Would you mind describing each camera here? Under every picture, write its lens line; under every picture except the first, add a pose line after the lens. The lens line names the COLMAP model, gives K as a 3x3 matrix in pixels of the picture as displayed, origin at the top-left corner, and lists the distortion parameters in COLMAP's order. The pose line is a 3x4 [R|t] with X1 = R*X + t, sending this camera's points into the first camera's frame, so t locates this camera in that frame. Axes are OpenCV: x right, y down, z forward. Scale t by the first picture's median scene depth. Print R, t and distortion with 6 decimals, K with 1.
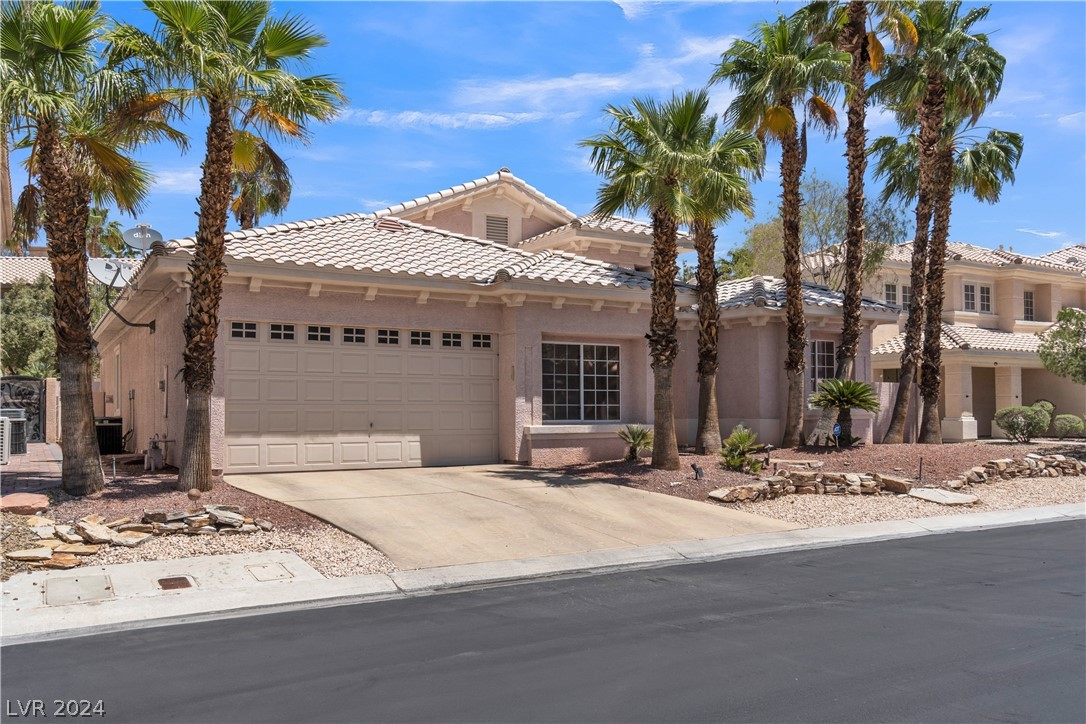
lens RADIAL K [[851.3, 0, 549.1], [0, 851.3, 390.8], [0, 0, 1]] dist [0.004145, -0.001239]
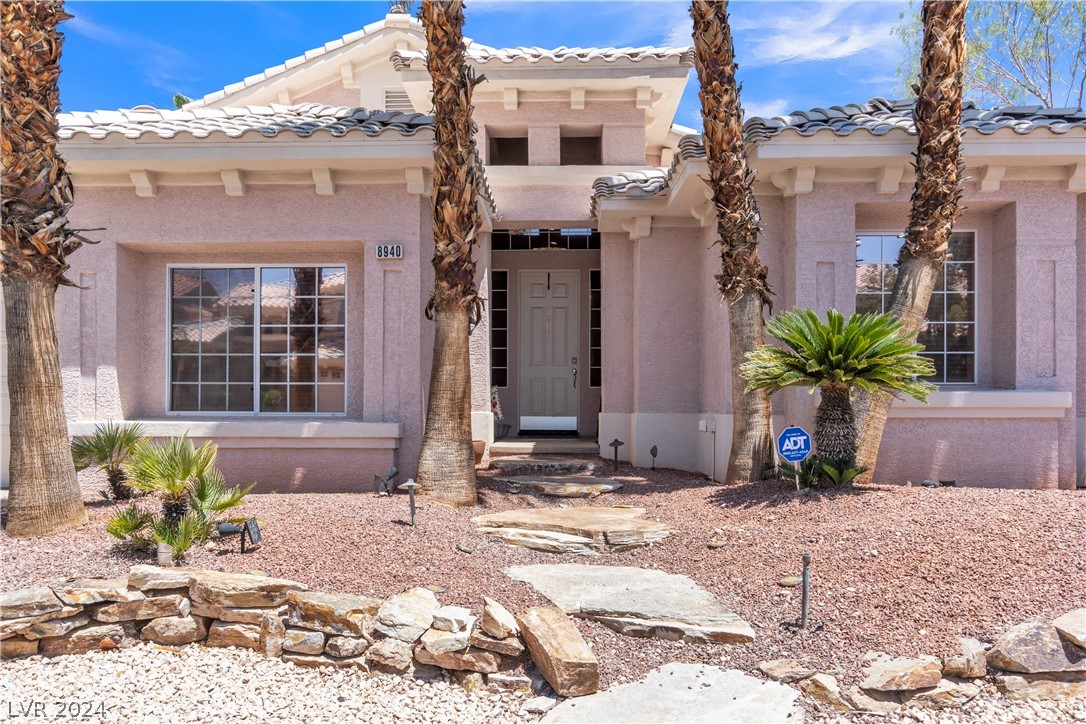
lens RADIAL K [[859.1, 0, 542.3], [0, 859.1, 400.1], [0, 0, 1]] dist [0.003216, 0.001148]
pose [[0.842388, 0.002518, -0.538866, 0.510527], [0.007741, 0.999829, 0.016773, 0.021451], [0.538816, -0.018301, 0.842225, 0.706946]]
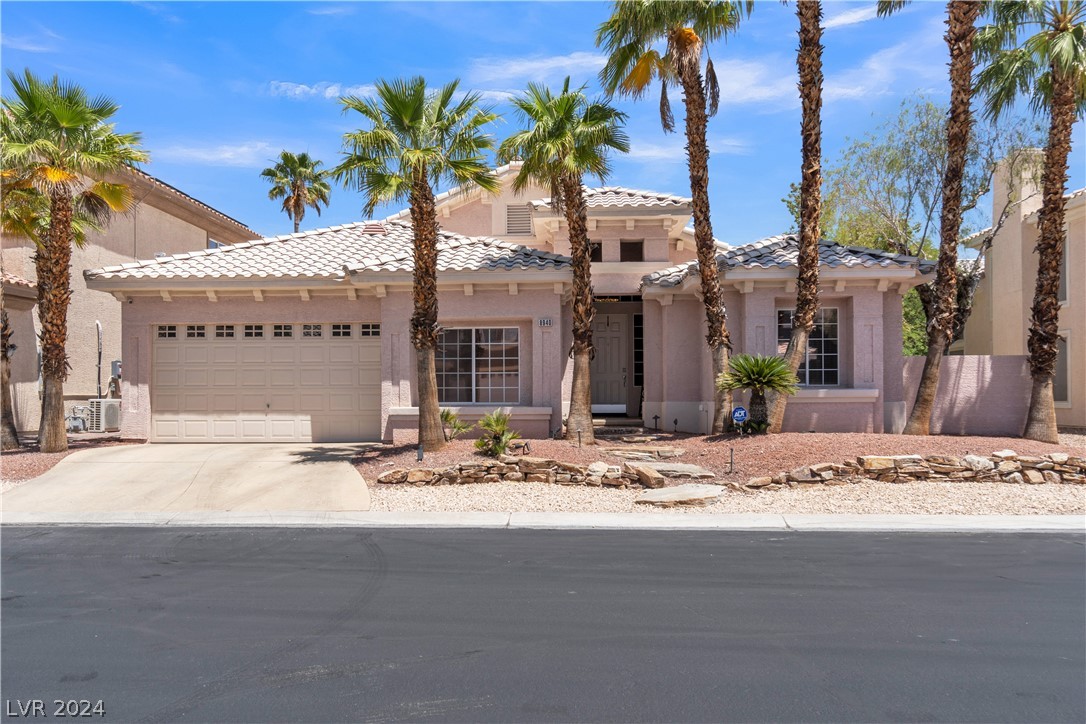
lens RADIAL K [[851.3, 0, 549.1], [0, 851.3, 390.8], [0, 0, 1]] dist [0.004145, -0.001239]
pose [[0.839220, -0.004839, -0.543771, 0.730541], [0.015885, 0.999752, 0.015619, 0.006533], [0.543560, -0.021745, 0.839088, 0.205689]]
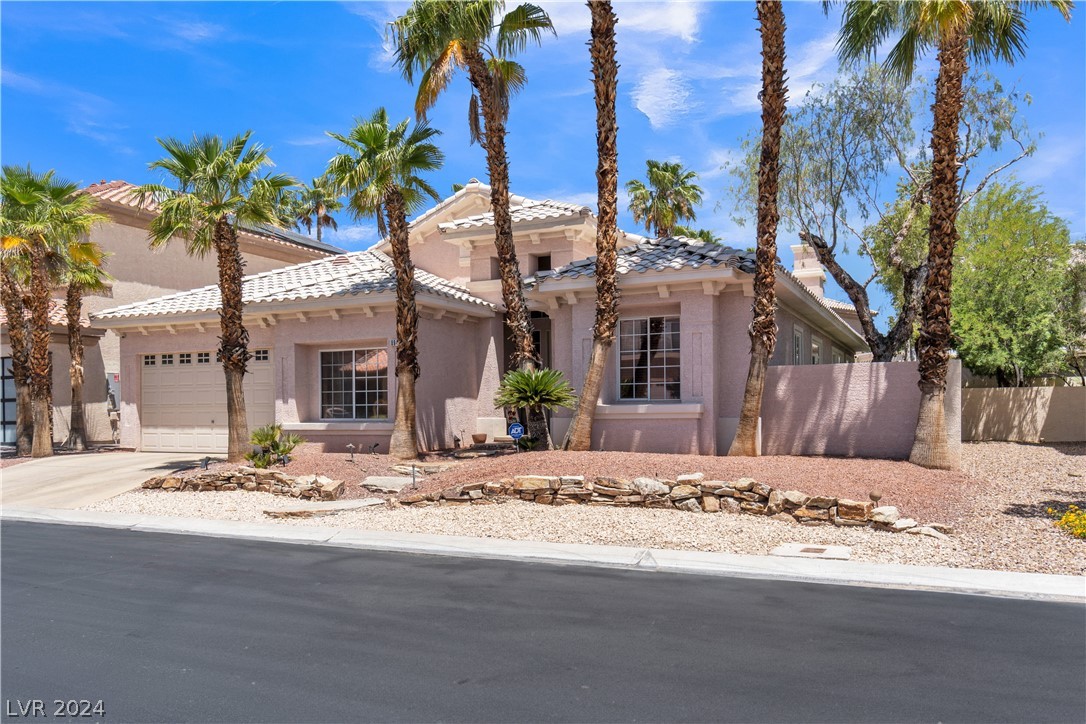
lens RADIAL K [[863.5, 0, 539.9], [0, 863.5, 419.8], [0, 0, 1]] dist [0.003167, 0.000849]
pose [[0.559653, 0.004777, -0.828713, 1.196980], [0.027186, 0.999339, 0.024119, 0.017059], [0.828281, -0.036028, 0.559153, 0.622492]]
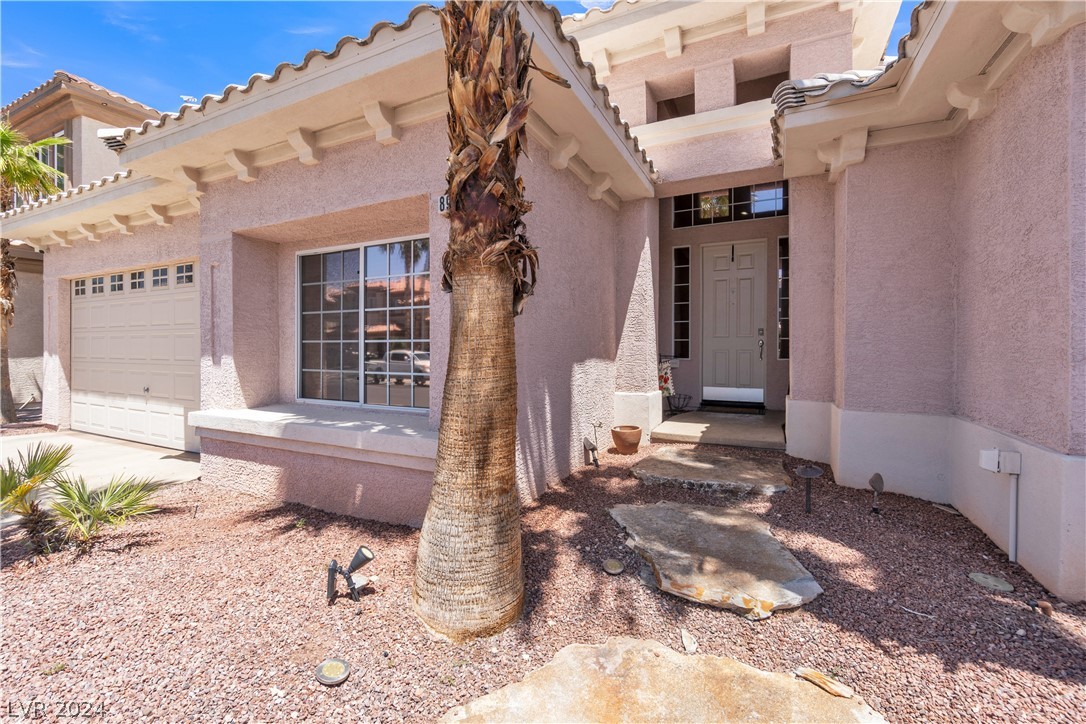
lens RADIAL K [[471.1, 0, 536.6], [0, 471.1, 352.3], [0, 0, 1]] dist [-0.003738, -0.000302]
pose [[0.532794, 0.009620, -0.846190, 0.344502], [0.018686, 0.999558, 0.023129, 0.001438], [0.846039, -0.028135, 0.532378, 1.023770]]
